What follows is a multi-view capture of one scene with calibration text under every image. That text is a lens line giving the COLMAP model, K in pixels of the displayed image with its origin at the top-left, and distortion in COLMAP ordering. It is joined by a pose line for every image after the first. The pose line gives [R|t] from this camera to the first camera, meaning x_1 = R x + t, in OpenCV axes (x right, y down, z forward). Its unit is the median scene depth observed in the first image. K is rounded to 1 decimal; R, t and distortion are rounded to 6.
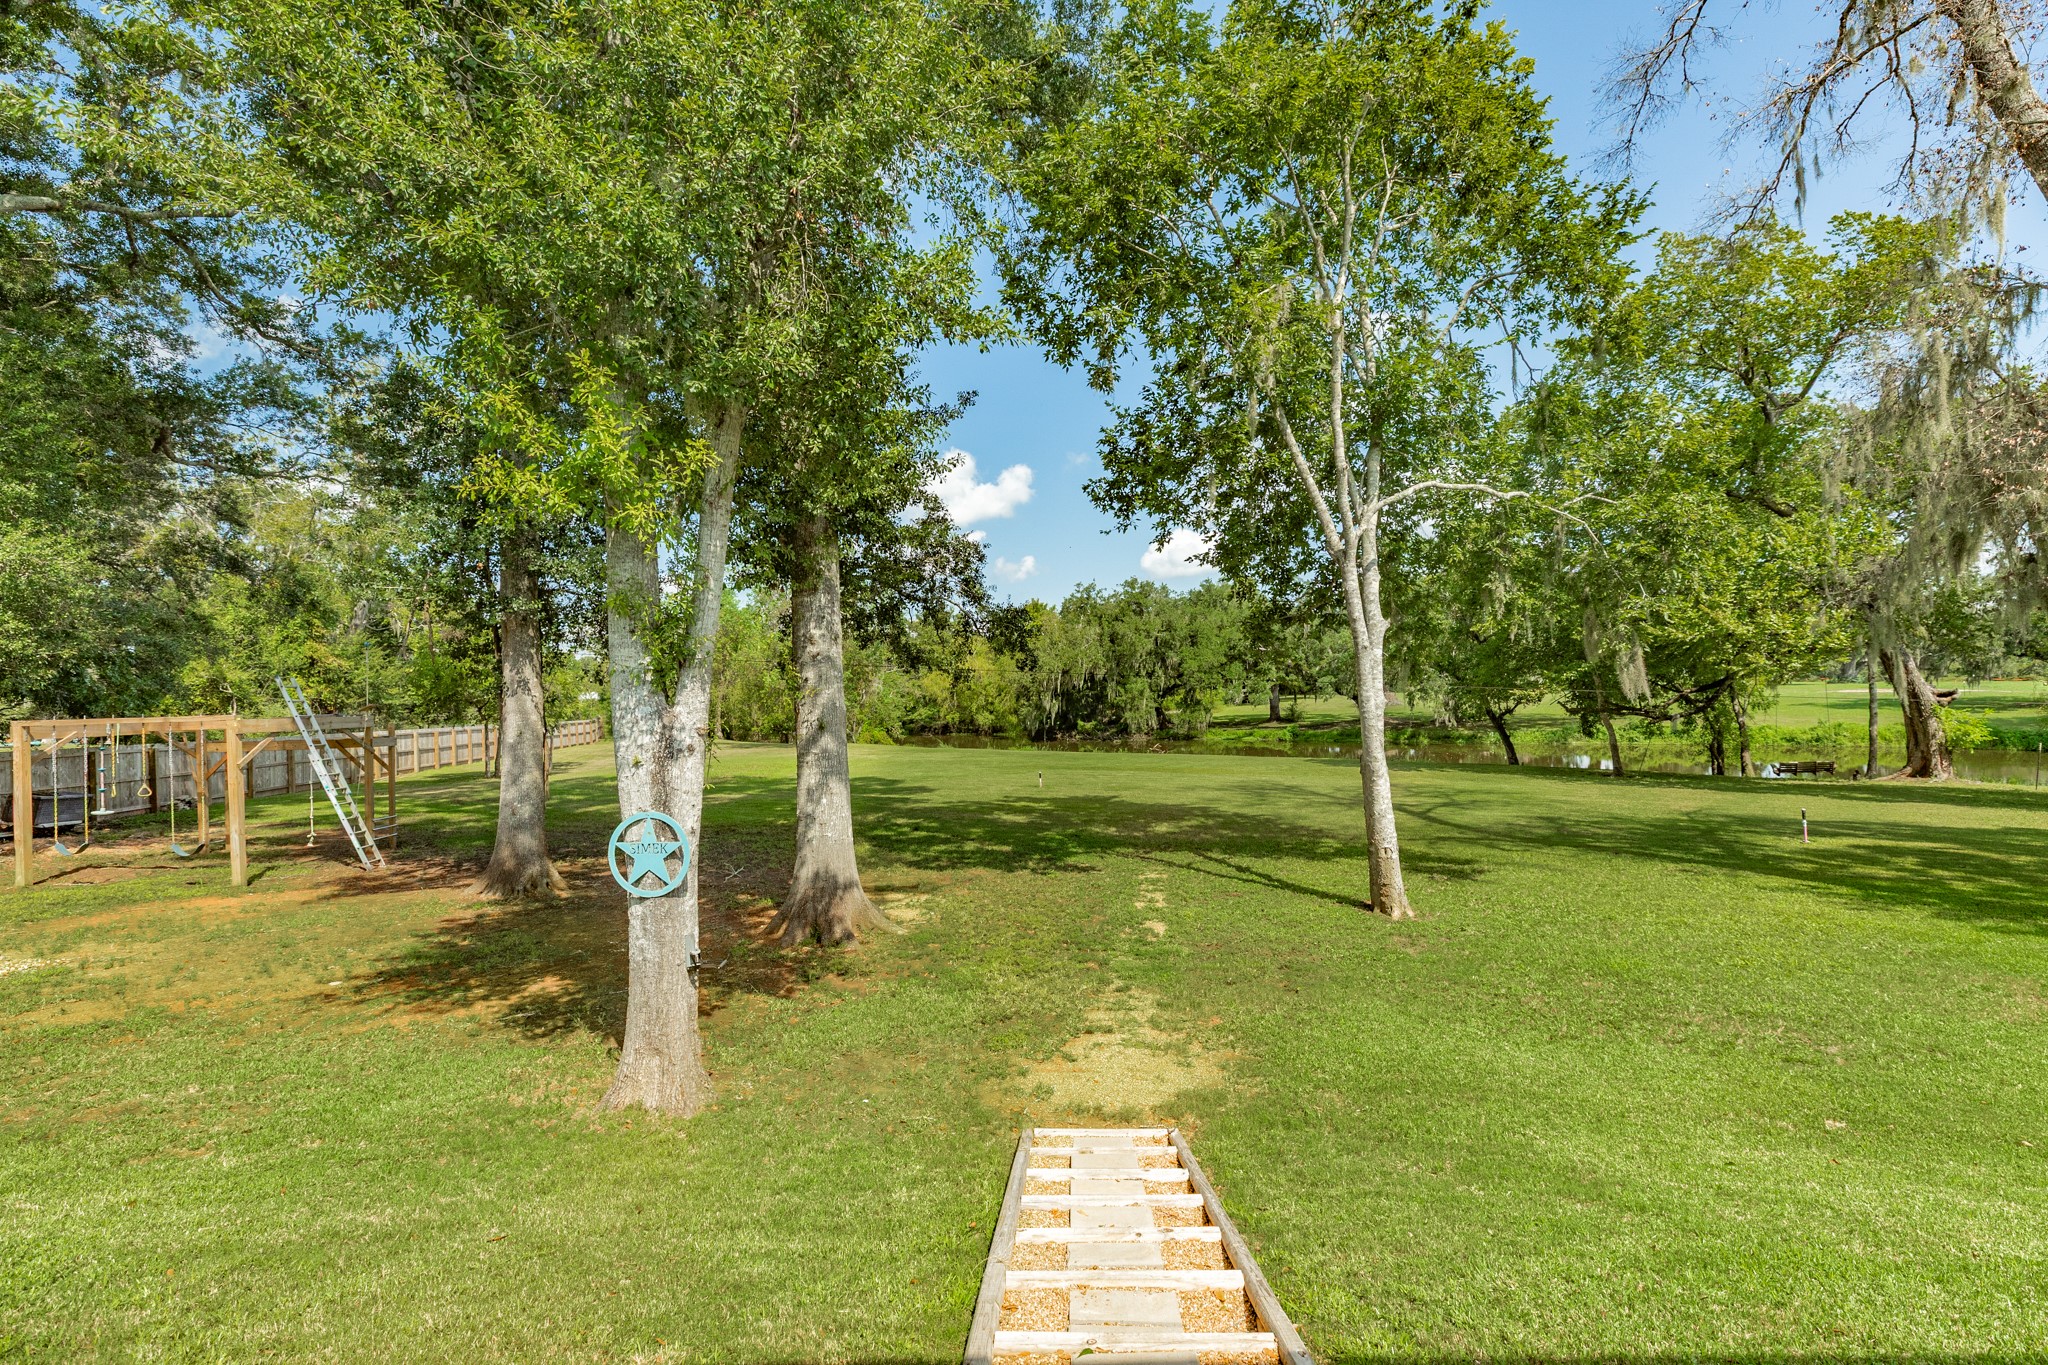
lens RADIAL K [[912.8, 0, 1014.2], [0, 912.8, 688.9], [0, 0, 1]] dist [0.003264, 0.000629]
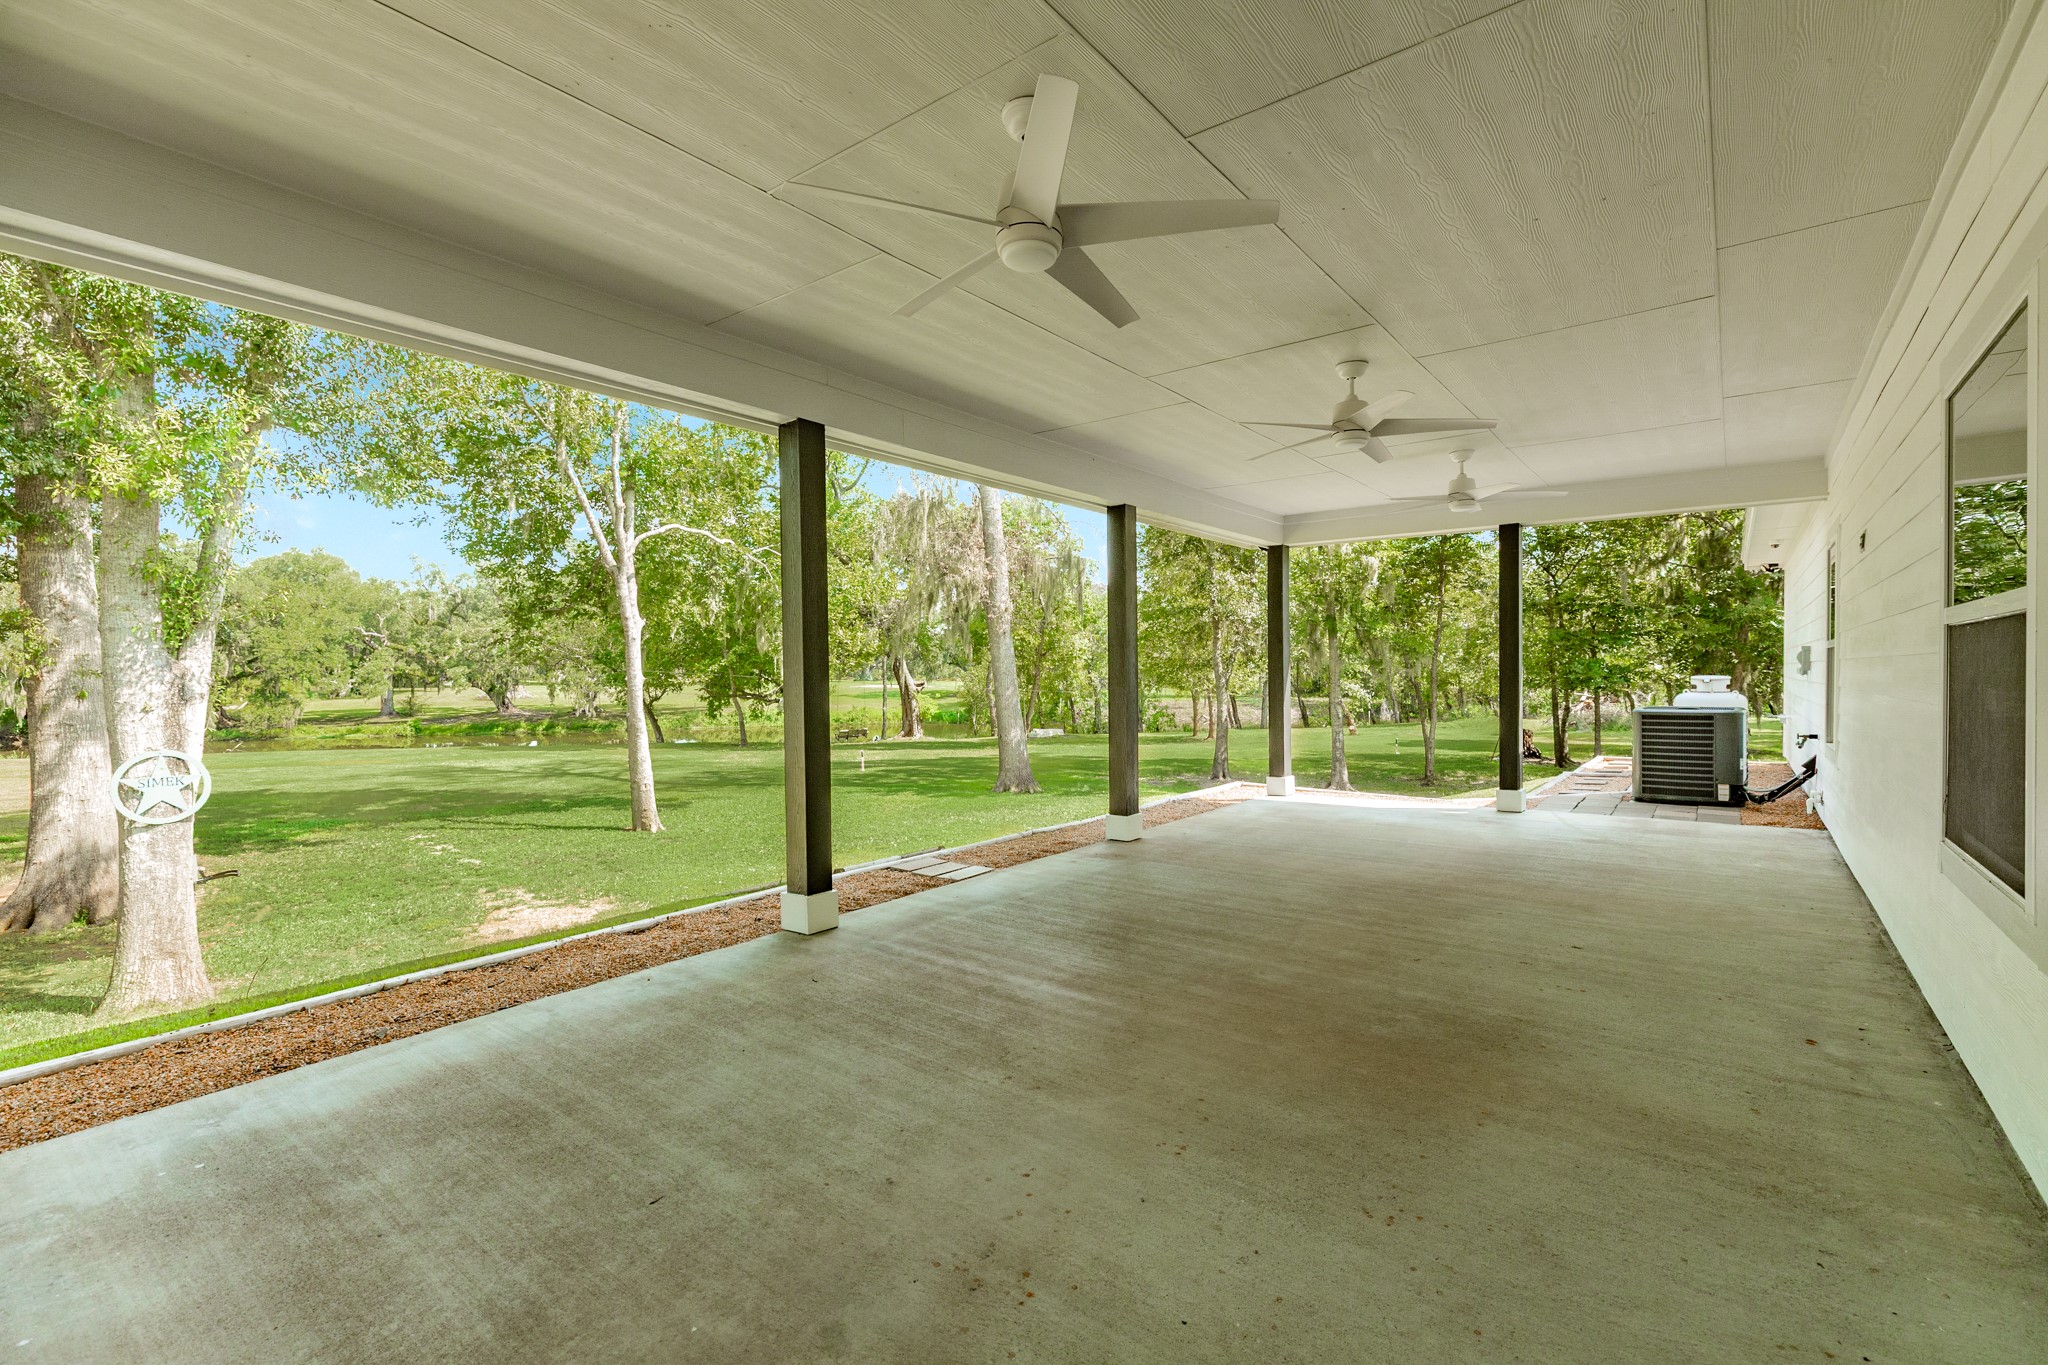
lens RADIAL K [[912.8, 0, 1028.8], [0, 912.8, 681.4], [0, 0, 1]] dist [0.003264, 0.000629]
pose [[0.606800, 0.011167, 0.794776, -0.166420], [-0.008673, 0.999935, -0.007428, 0.011756], [-0.794807, -0.002386, 0.606858, -0.147703]]
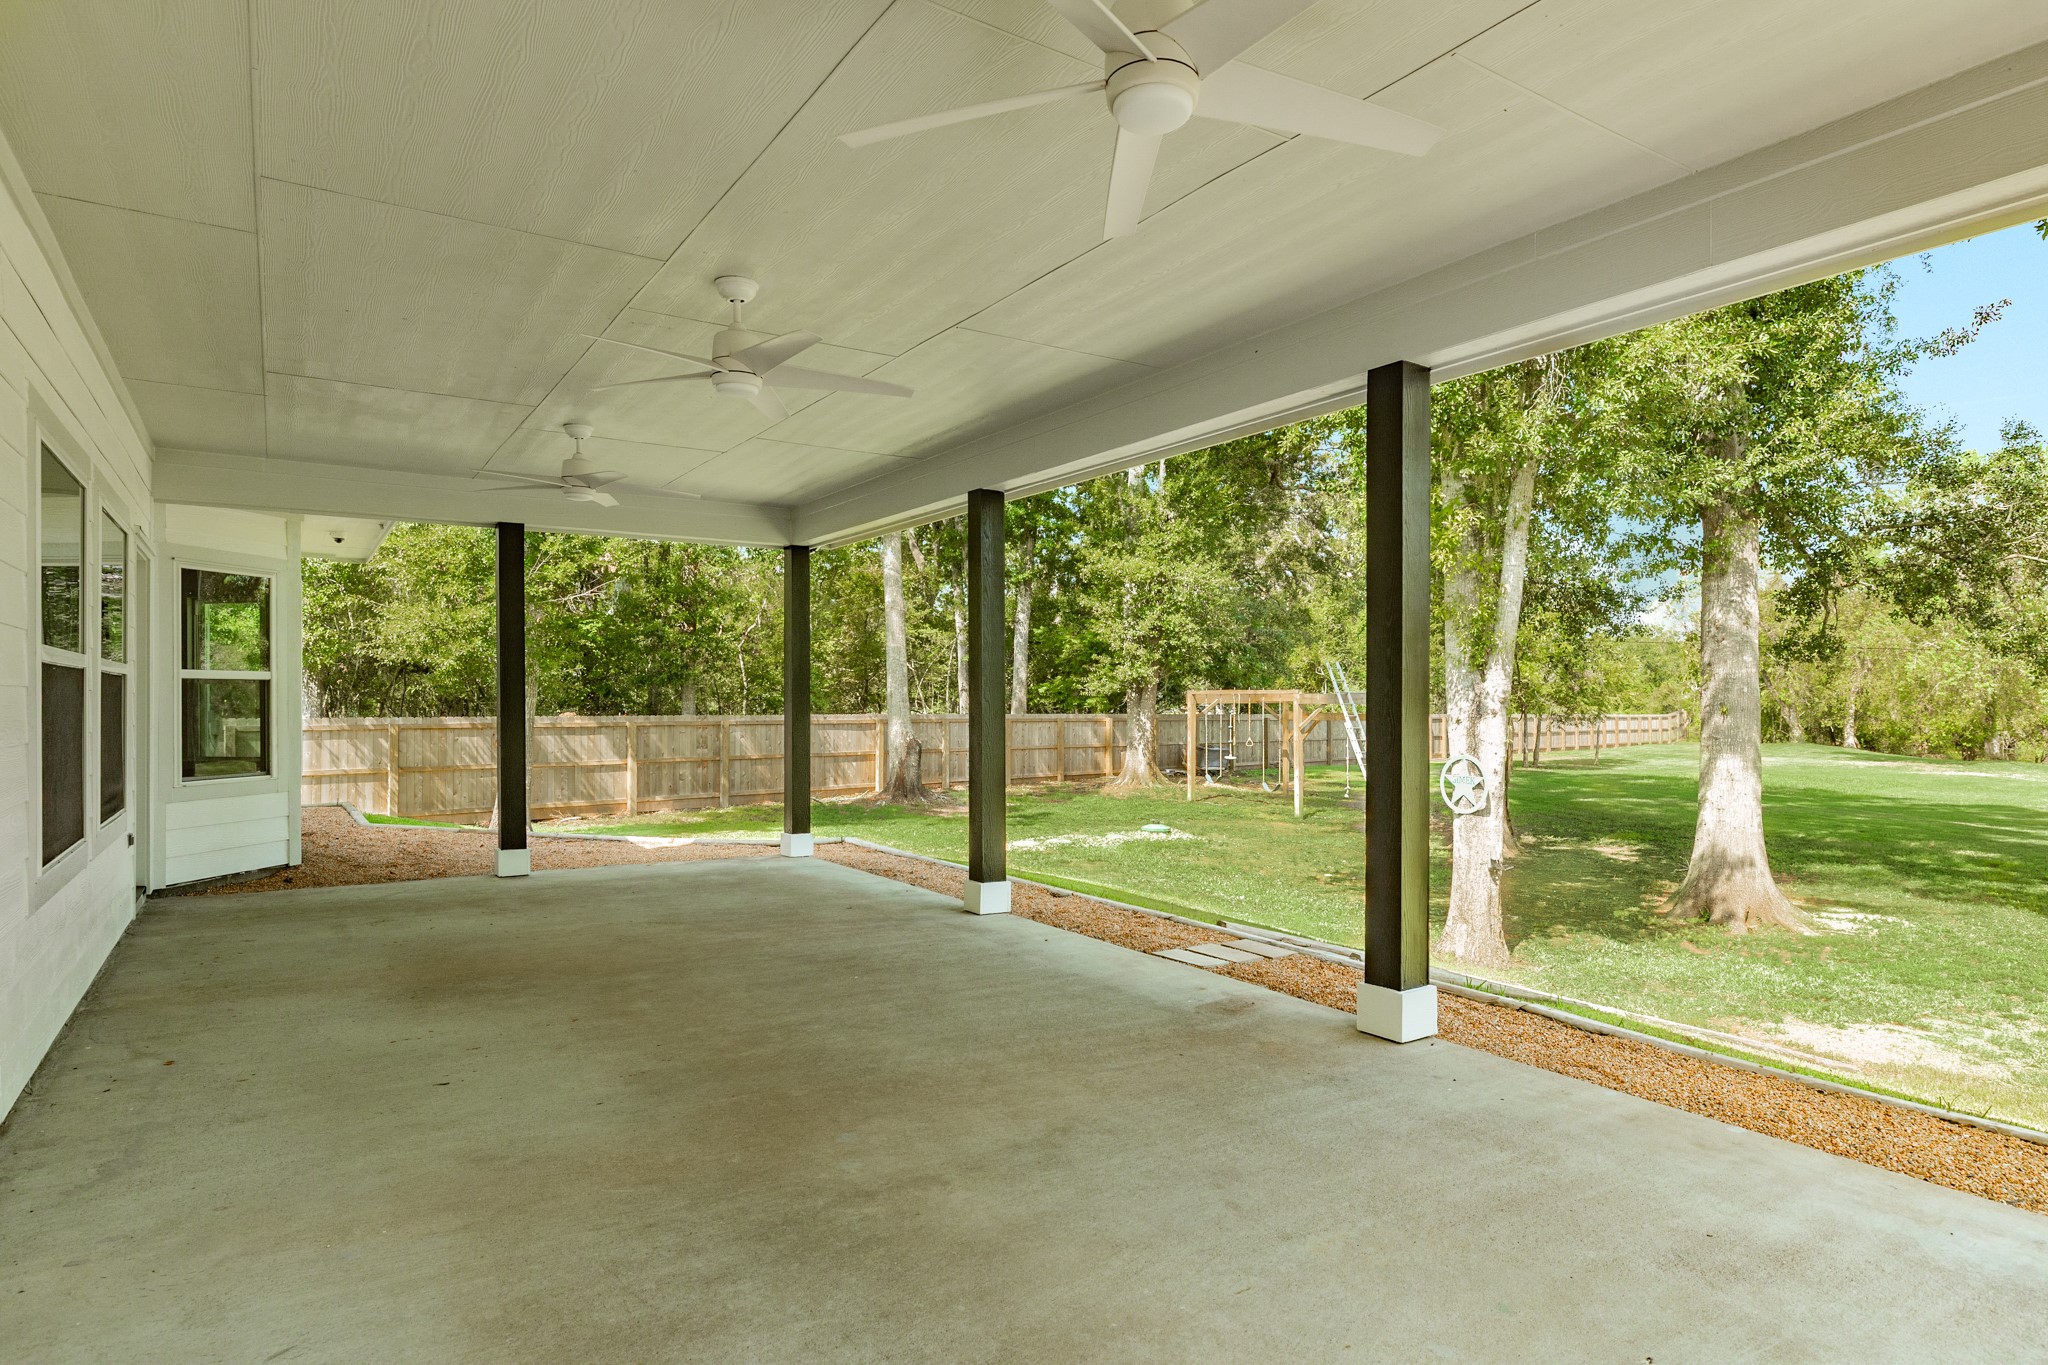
lens RADIAL K [[1162.9, 0, 1037.9], [0, 1162.9, 692.8], [0, 0, 1]] dist [-0.008531, 0.003193]
pose [[0.561580, 0.022989, -0.827103, 0.185466], [-0.012137, 0.999735, 0.019547, 0.002631], [0.827333, -0.000938, 0.561711, -0.147173]]
